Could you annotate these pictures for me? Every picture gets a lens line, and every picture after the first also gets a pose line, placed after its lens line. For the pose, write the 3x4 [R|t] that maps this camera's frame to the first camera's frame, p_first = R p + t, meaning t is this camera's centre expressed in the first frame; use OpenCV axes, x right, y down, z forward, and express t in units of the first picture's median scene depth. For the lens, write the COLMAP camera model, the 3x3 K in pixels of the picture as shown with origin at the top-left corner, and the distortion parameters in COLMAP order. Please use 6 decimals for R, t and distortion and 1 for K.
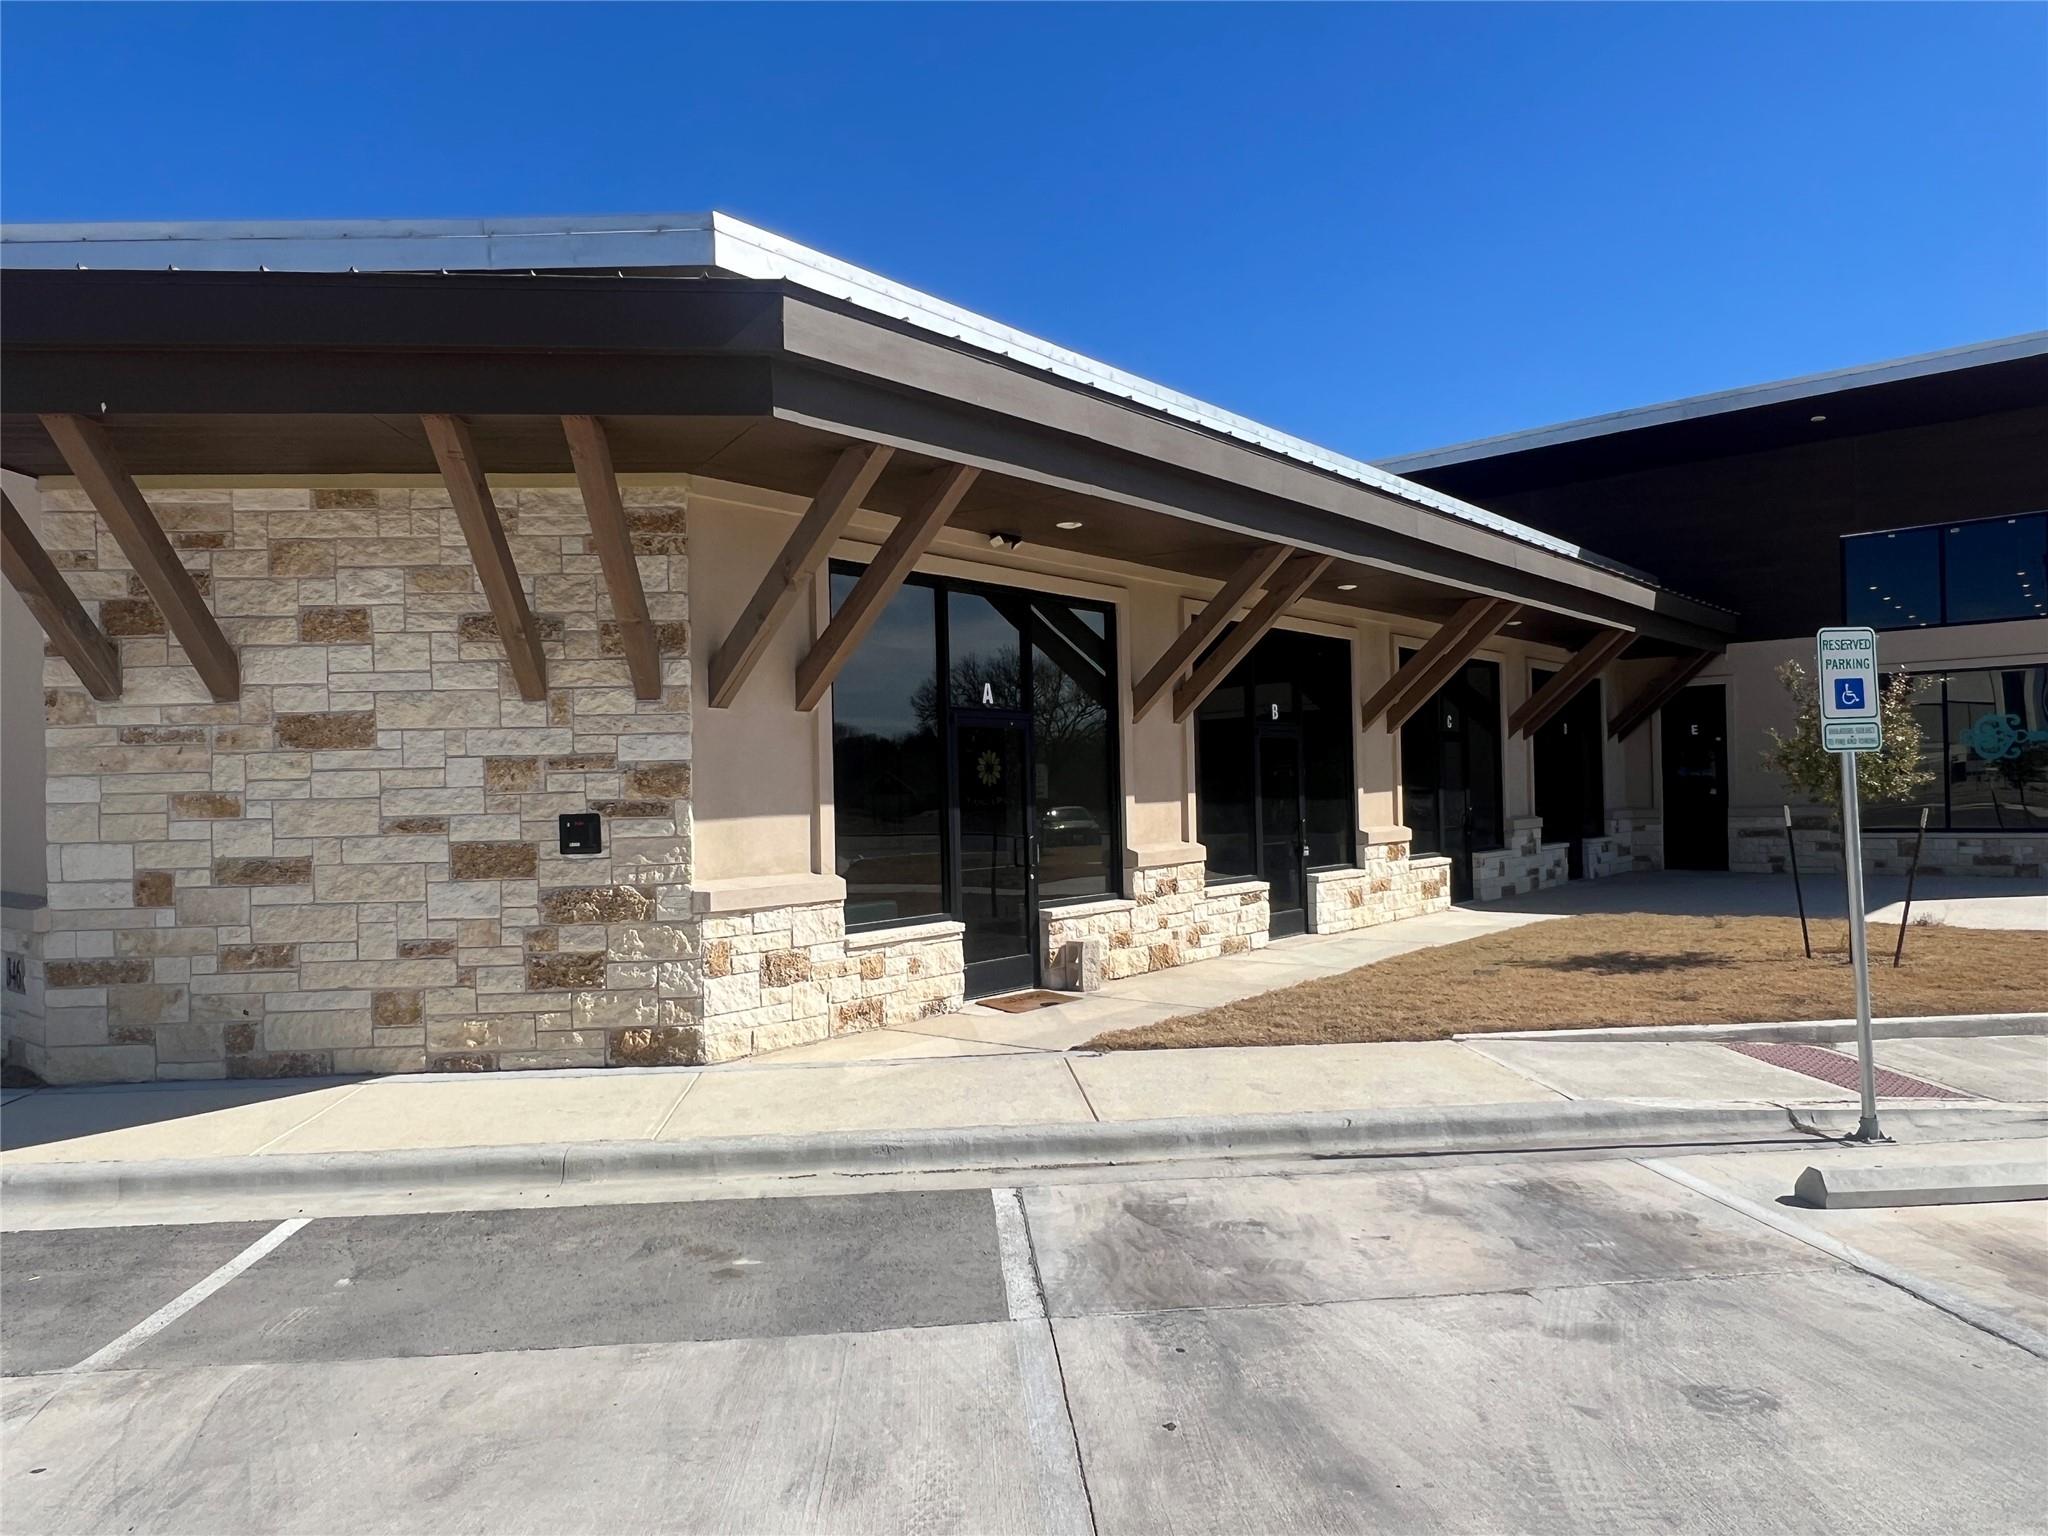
lens RADIAL K [[1293.9, 0, 1030.1], [0, 1293.9, 773.7], [0, 0, 1]] dist [0.002451, 0.001559]
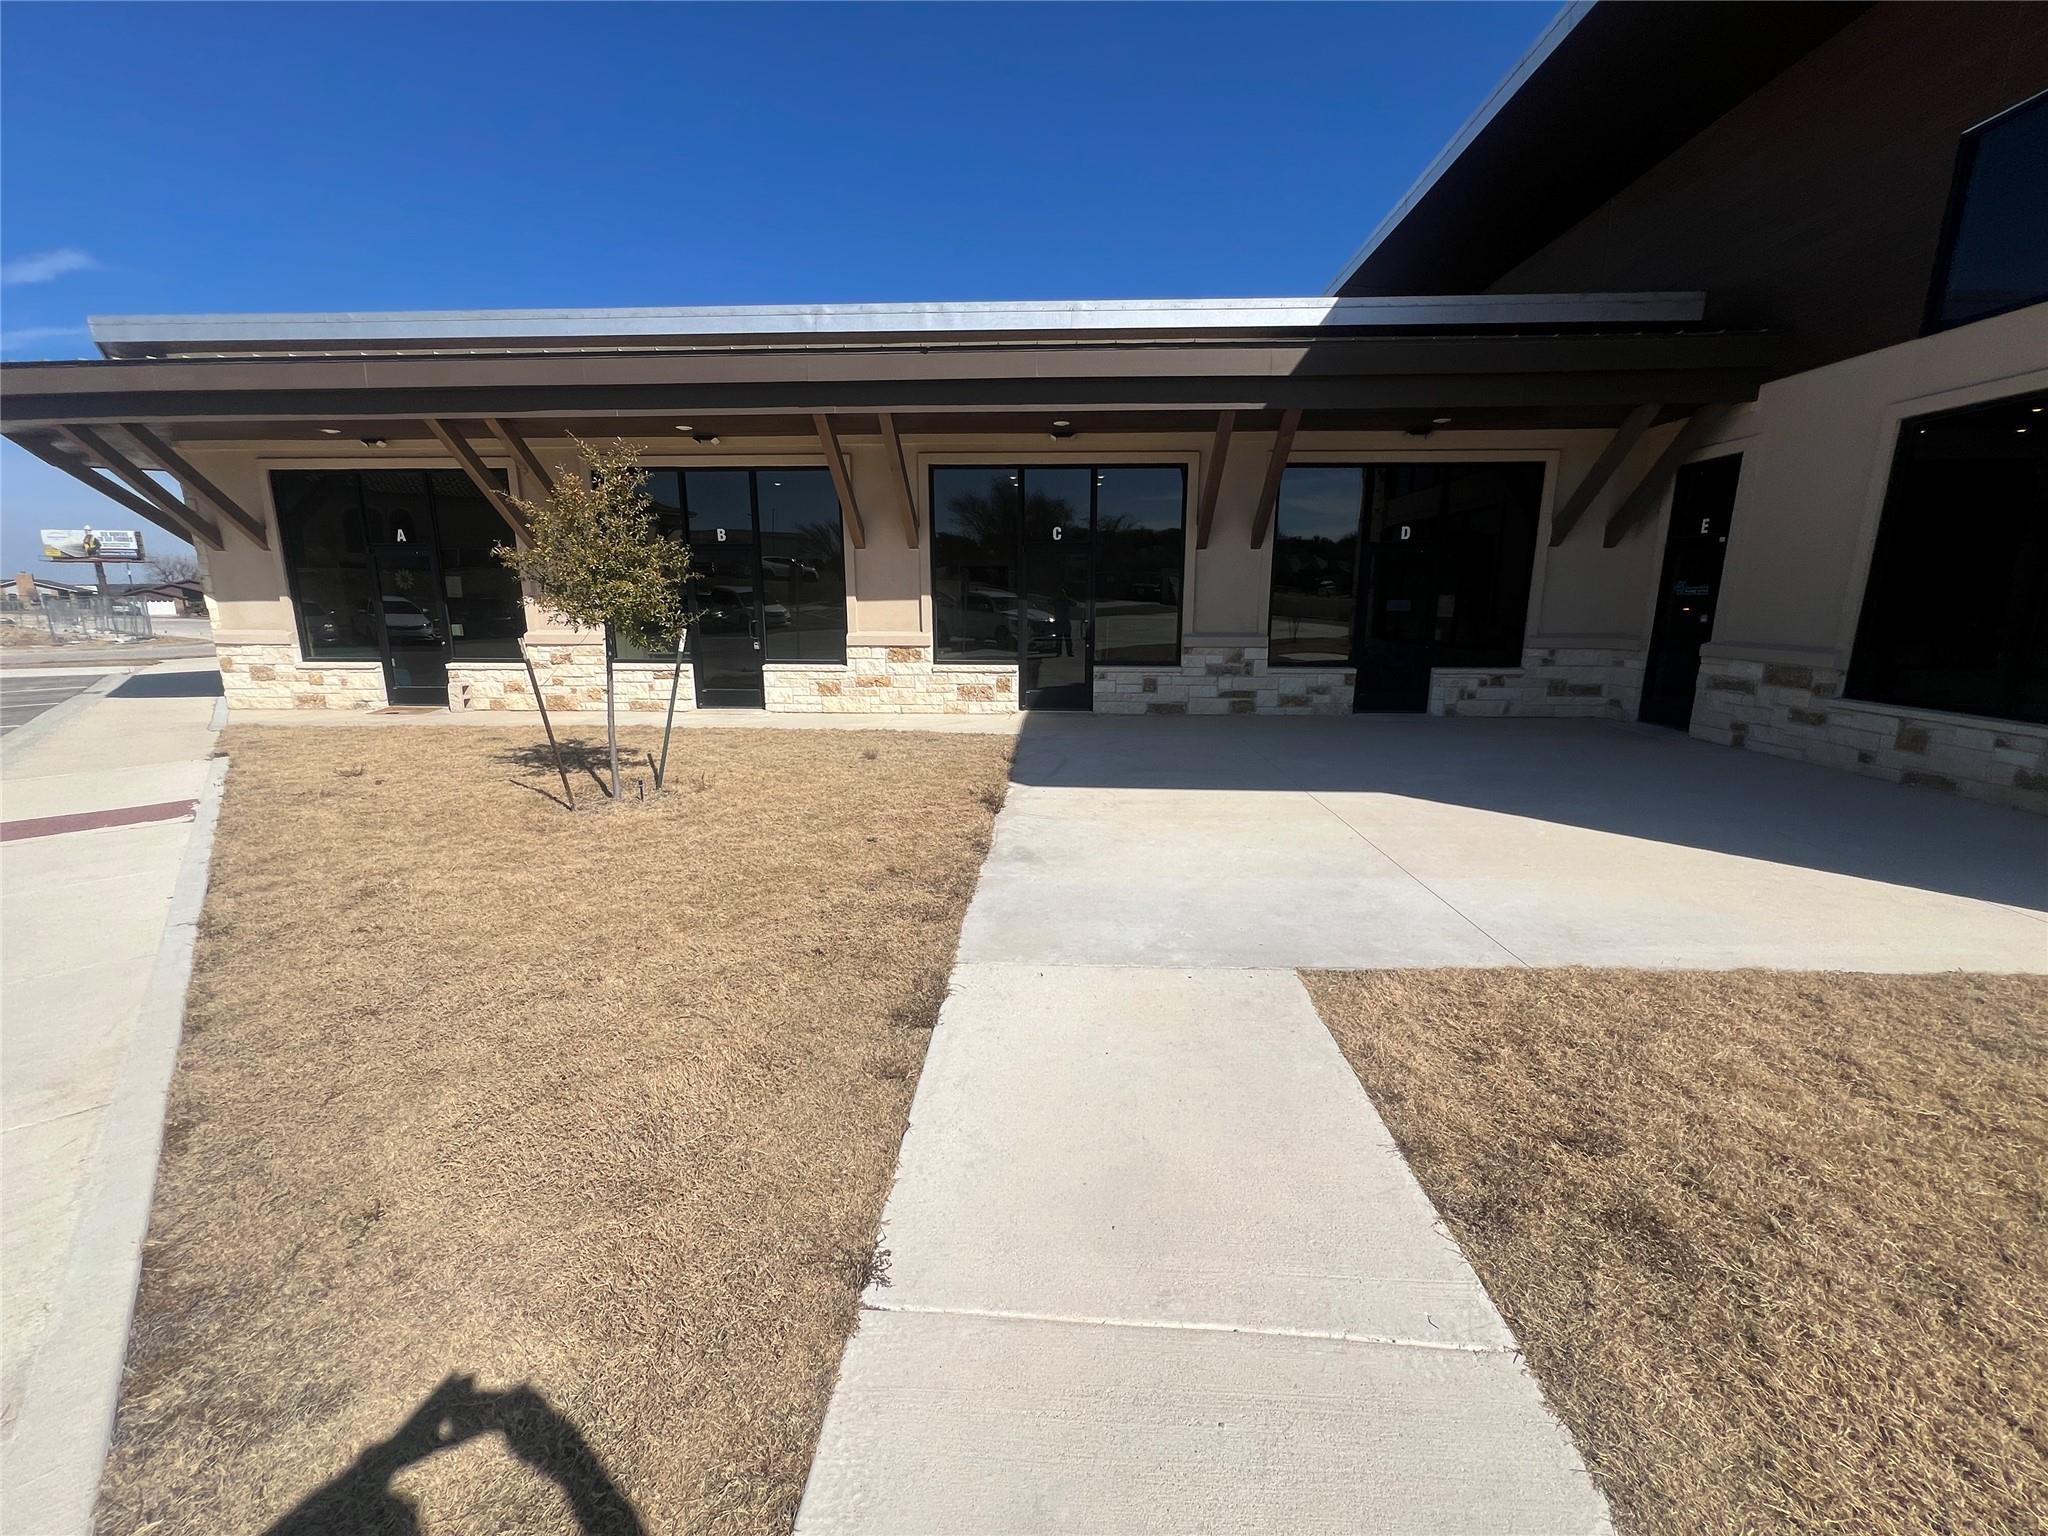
lens RADIAL K [[823.7, 0, 1014.0], [0, 823.7, 769.8], [0, 0, 1]] dist [0.000417, 0.000584]
pose [[0.624507, 0.191801, -0.757102, 1.788639], [-0.004878, 0.970316, 0.241791, -0.034341], [0.781004, -0.147307, 0.606905, 1.203074]]
